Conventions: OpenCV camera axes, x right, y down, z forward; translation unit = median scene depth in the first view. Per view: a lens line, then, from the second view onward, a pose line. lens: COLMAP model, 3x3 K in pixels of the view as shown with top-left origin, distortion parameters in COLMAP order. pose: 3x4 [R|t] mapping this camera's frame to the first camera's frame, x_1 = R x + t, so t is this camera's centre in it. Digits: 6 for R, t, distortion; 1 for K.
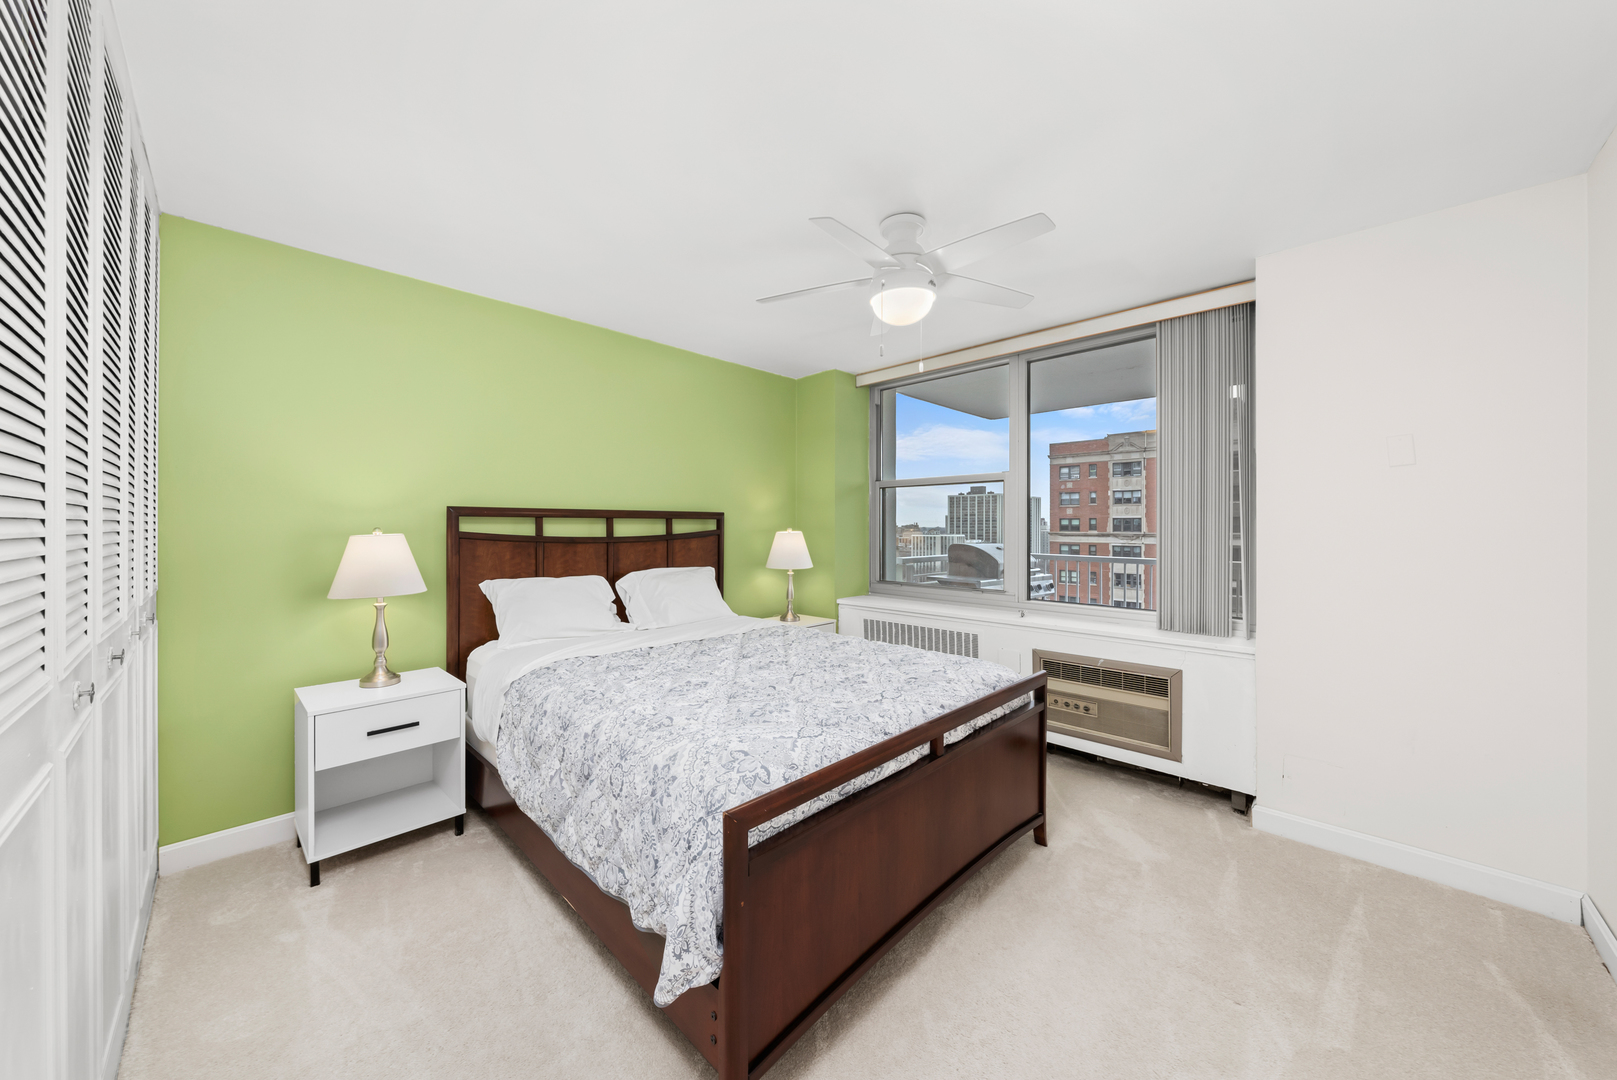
lens RADIAL K [[561.9, 0, 798.5], [0, 561.9, 527.0], [0, 0, 1]] dist [-0.002588, 0.000154]
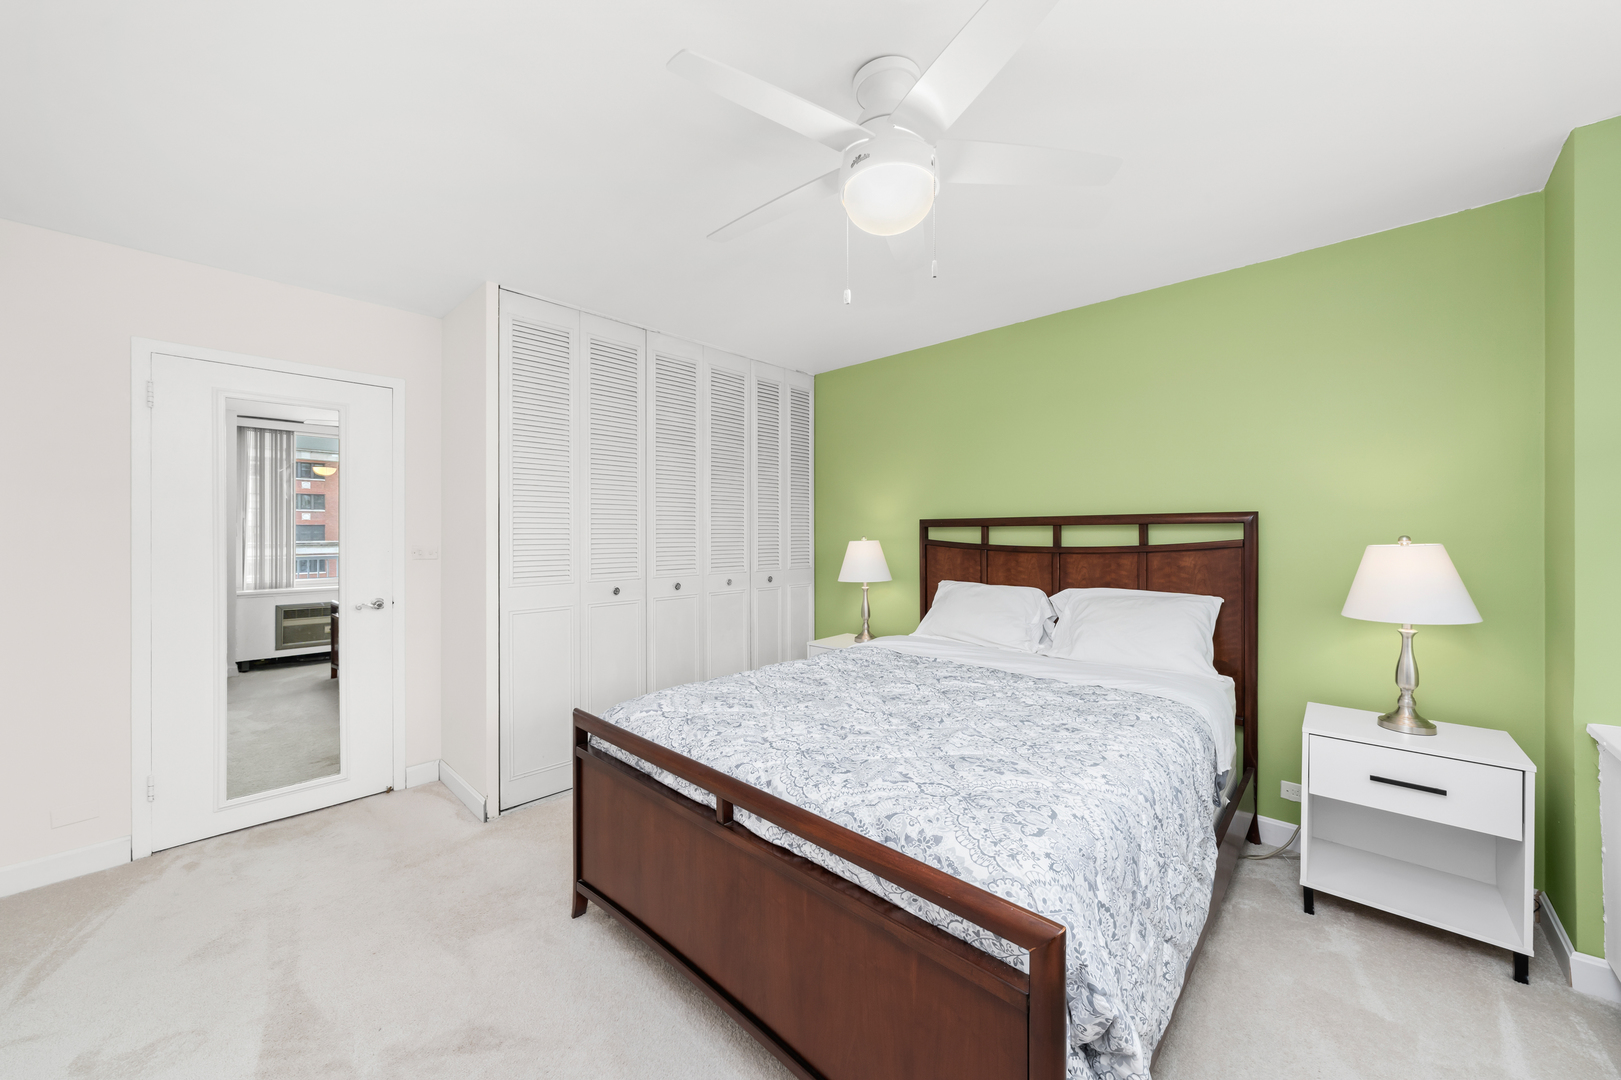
lens RADIAL K [[569.1, 0, 793.6], [0, 569.1, 537.1], [0, 0, 1]] dist [0.005476, 0.000268]
pose [[0.033590, 0.001253, -0.999435, 0.552068], [-0.003204, 0.999994, 0.001146, 0.002901], [0.999431, 0.003164, 0.033594, 0.563713]]
